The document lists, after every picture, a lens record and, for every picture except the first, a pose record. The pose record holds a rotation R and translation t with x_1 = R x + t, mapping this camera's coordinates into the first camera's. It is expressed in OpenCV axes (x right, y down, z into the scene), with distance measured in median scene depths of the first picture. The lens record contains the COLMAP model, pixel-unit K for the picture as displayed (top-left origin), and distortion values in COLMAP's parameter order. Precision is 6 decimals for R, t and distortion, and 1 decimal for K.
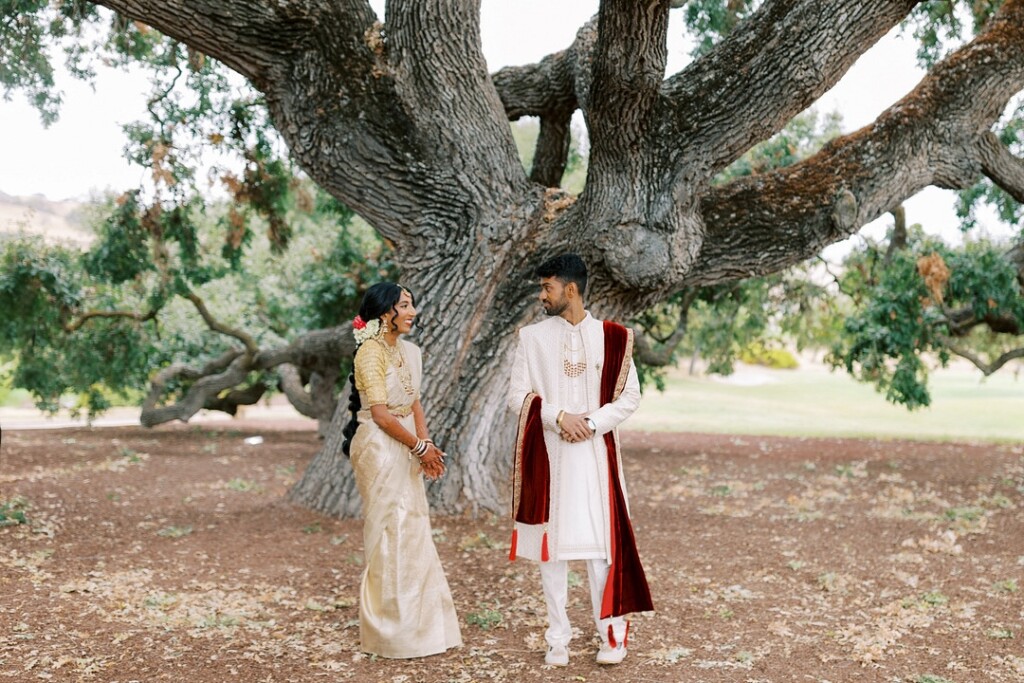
lens RADIAL K [[1009.8, 0, 512.1], [0, 1009.8, 341.3], [0, 0, 1]] dist [0.016540, 0.000000]
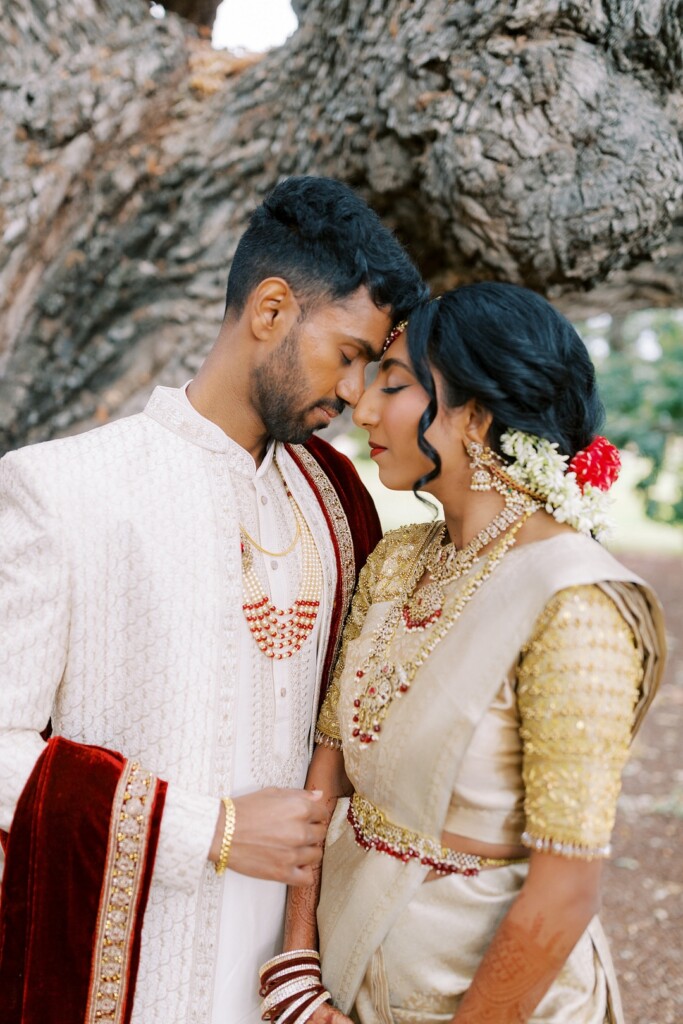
lens RADIAL K [[1009.8, 0, 339.8], [0, 1009.8, 510.2], [0, 0, 1]] dist [0.016540, 0.000000]
pose [[0.975127, 0.021143, 0.220635, 0.008303], [-0.042531, 0.994790, 0.092647, -0.012649], [-0.217527, -0.099726, 0.970946, 0.649952]]
